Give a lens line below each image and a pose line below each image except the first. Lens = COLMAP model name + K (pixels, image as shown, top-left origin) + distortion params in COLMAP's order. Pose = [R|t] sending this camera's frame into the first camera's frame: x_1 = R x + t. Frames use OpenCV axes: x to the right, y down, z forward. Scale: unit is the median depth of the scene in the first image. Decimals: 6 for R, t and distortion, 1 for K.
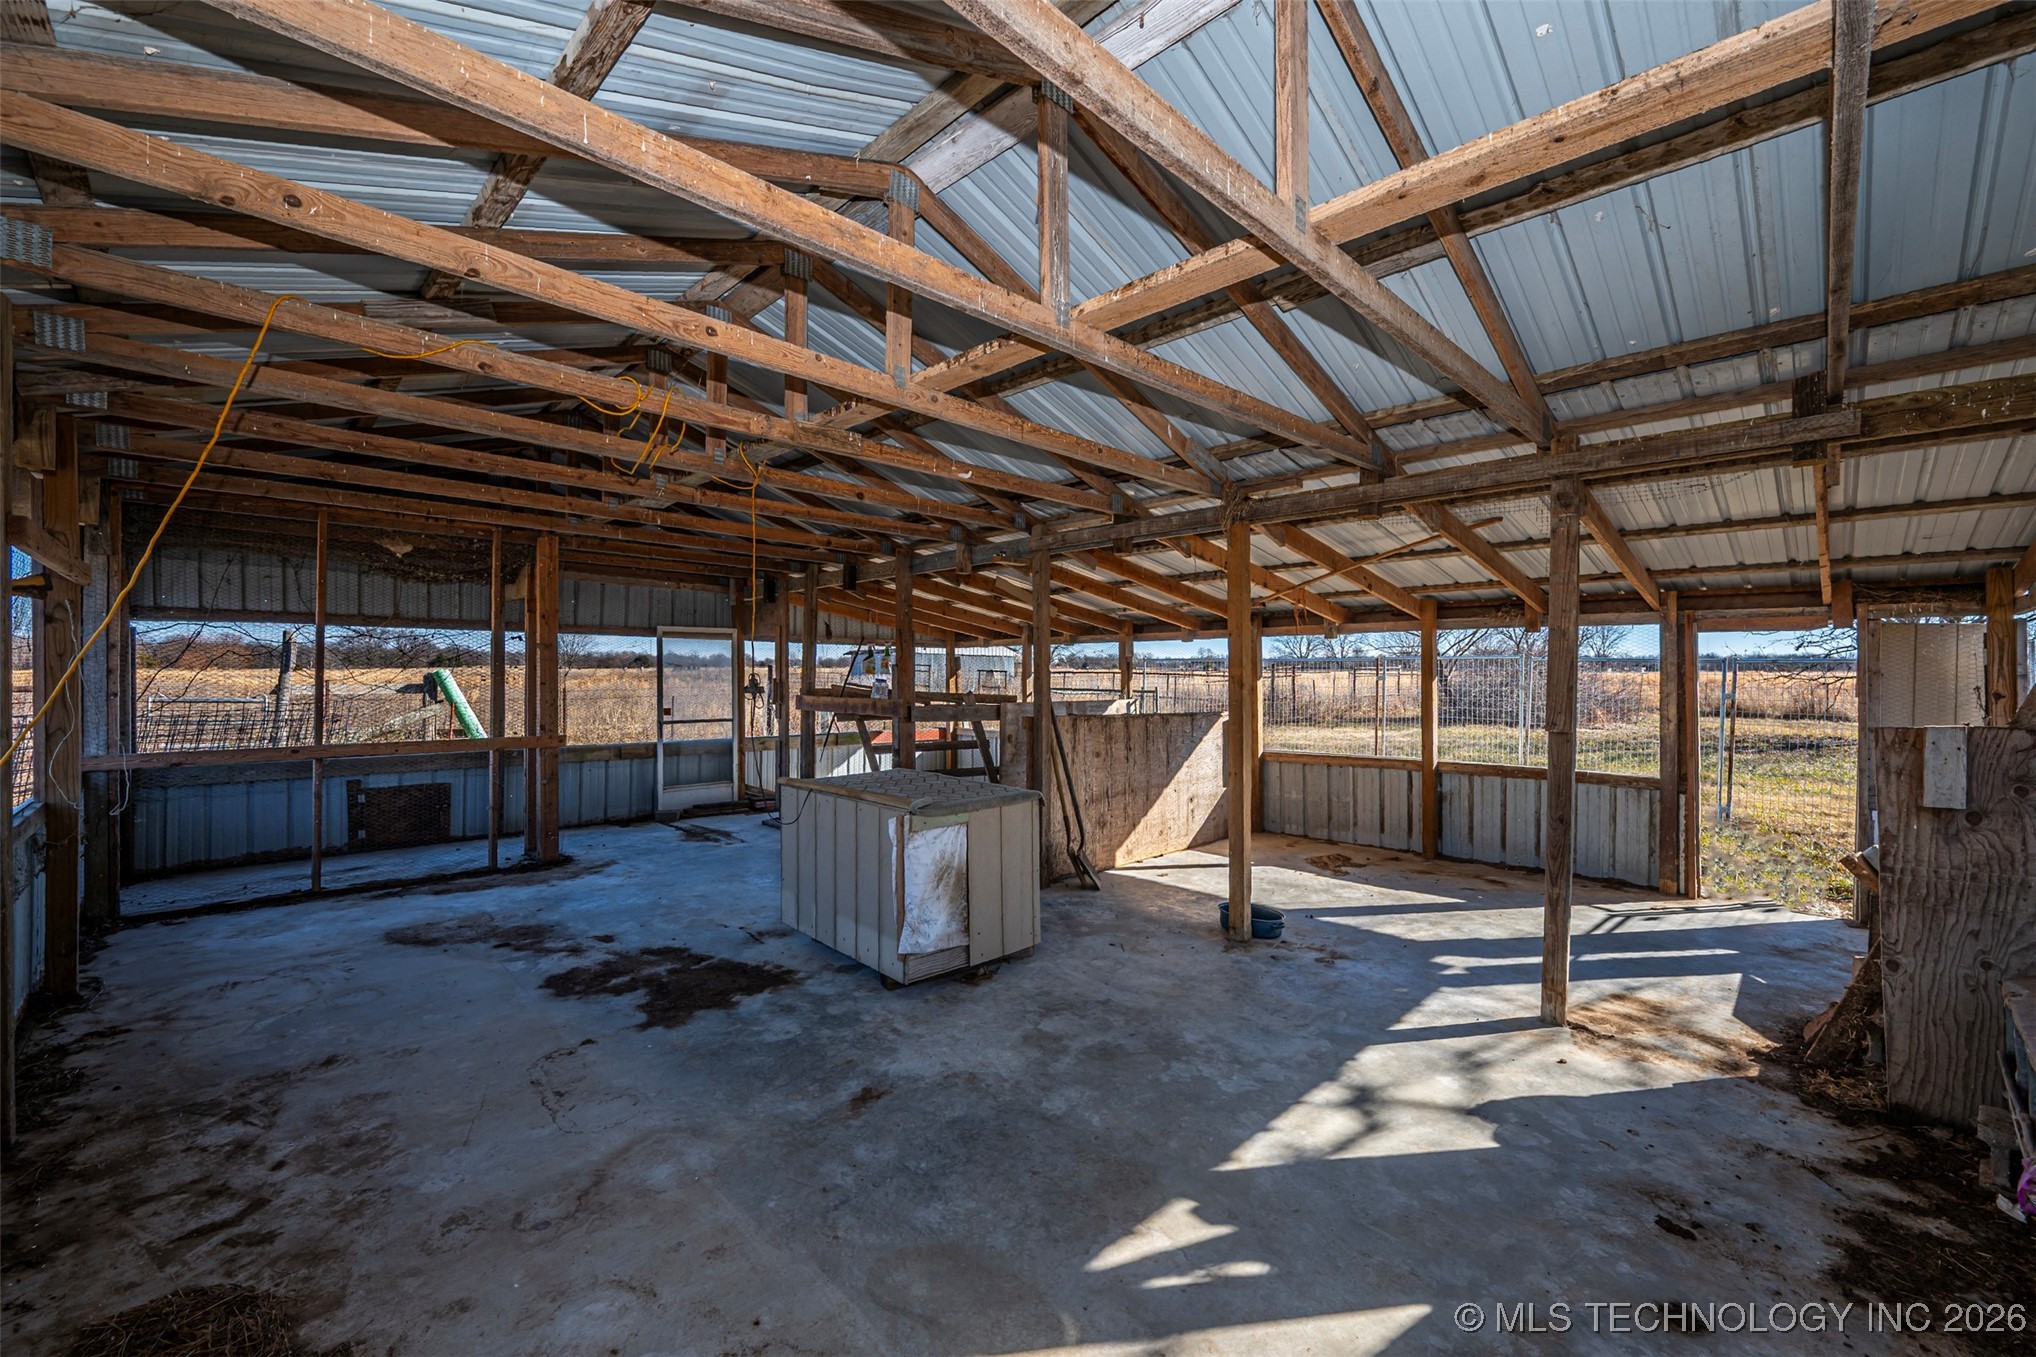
lens RADIAL K [[806.1, 0, 1026.0], [0, 806.1, 677.4], [0, 0, 1]] dist [0.001000, 0.002339]
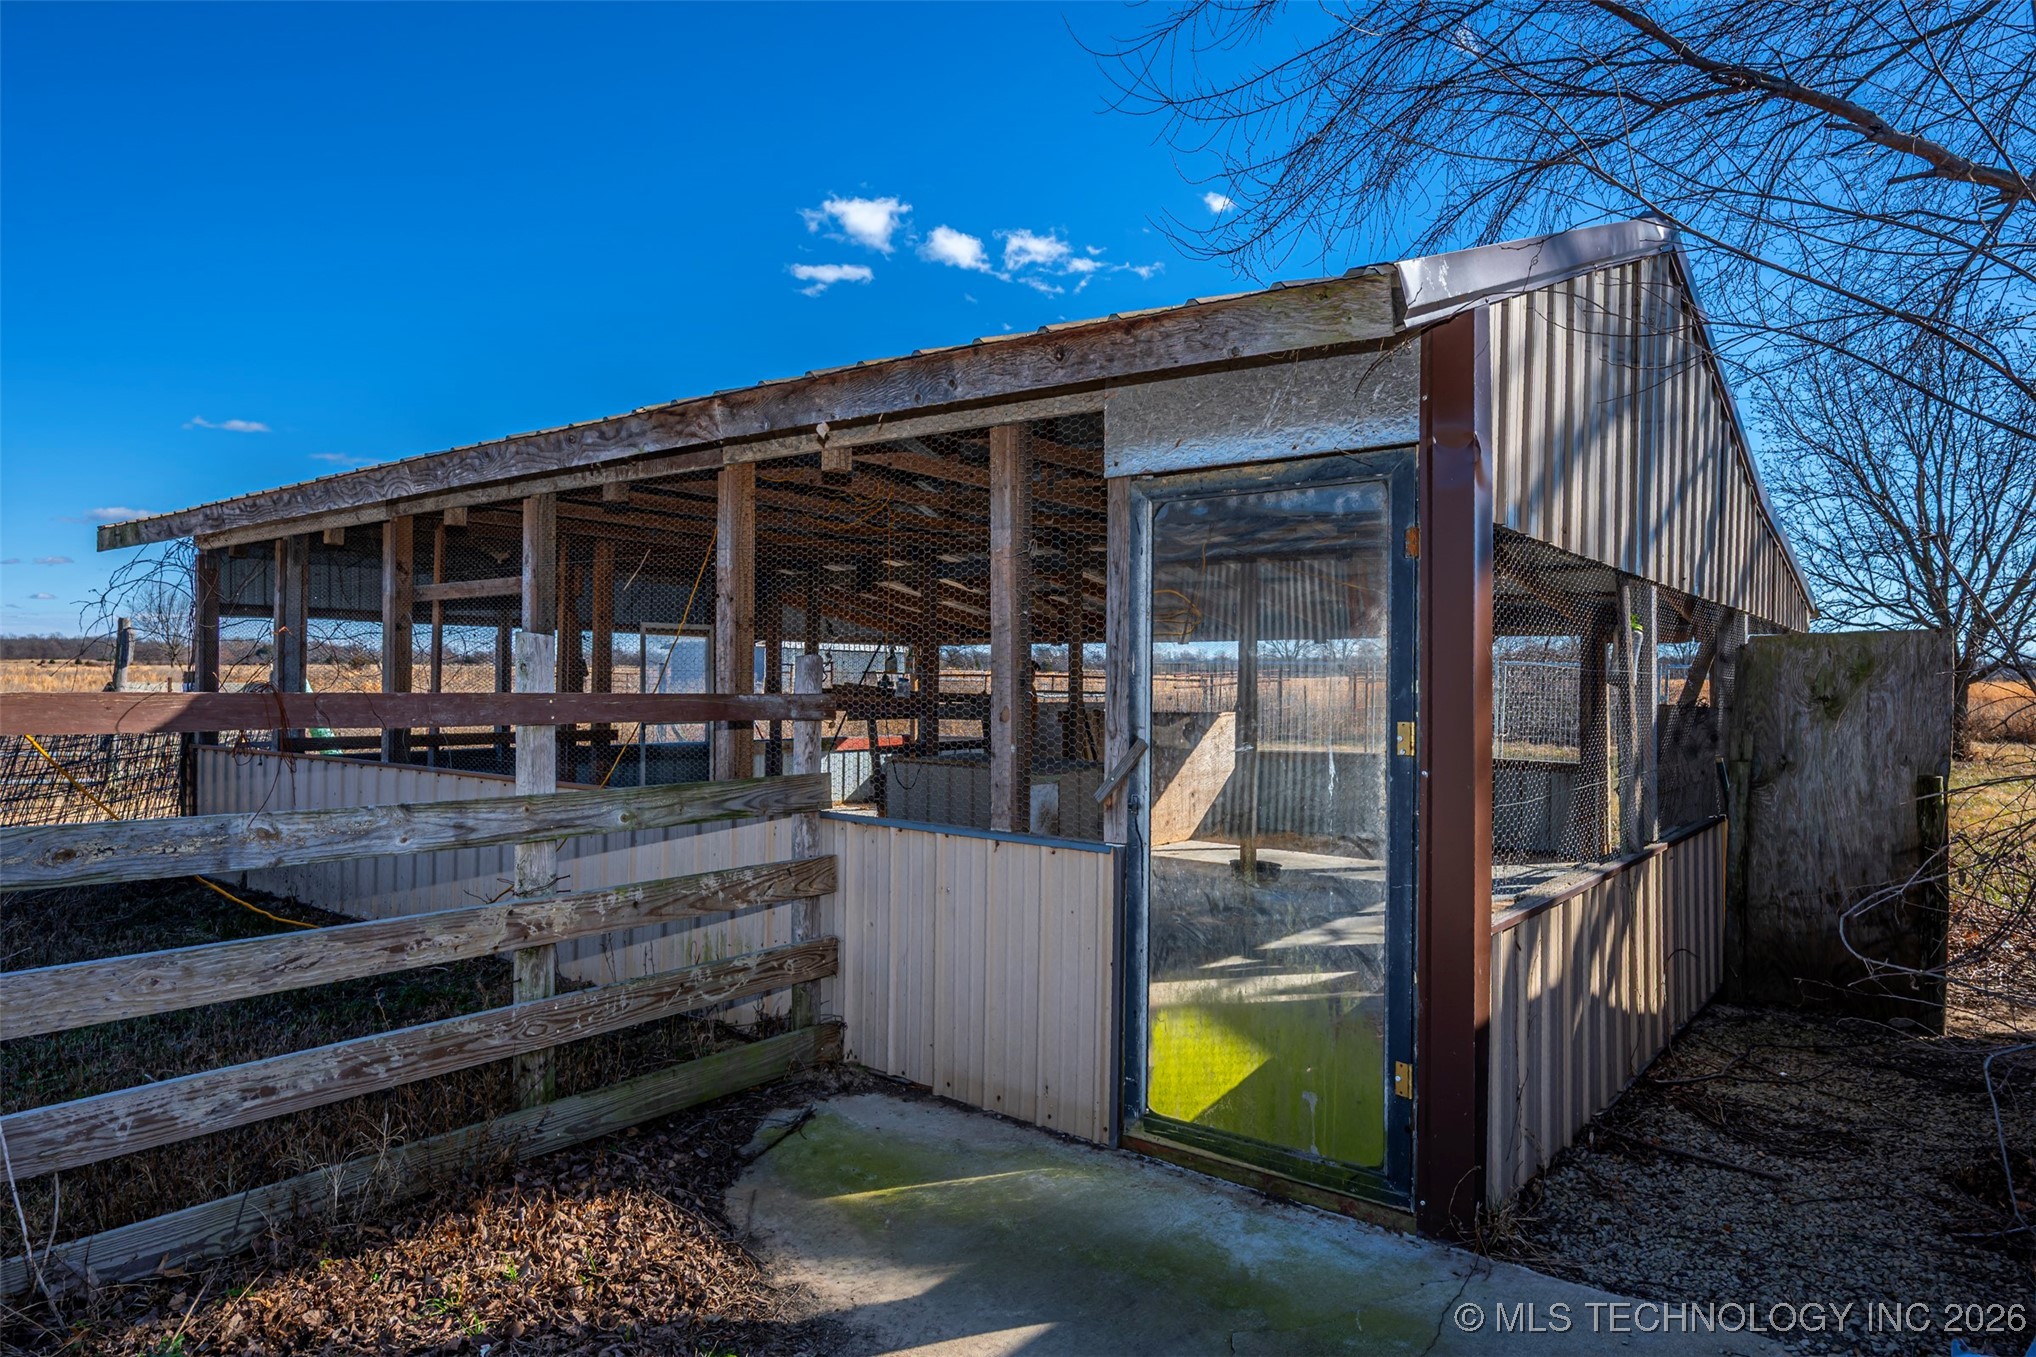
lens RADIAL K [[1192.4, 0, 1013.7], [0, 1192.4, 678.2], [0, 0, 1]] dist [0.002230, -0.000044]
pose [[0.994734, 0.004844, 0.102376, -0.193064], [-0.004305, 0.999976, -0.005490, 0.009619], [-0.102400, 0.005021, 0.994731, -0.539738]]
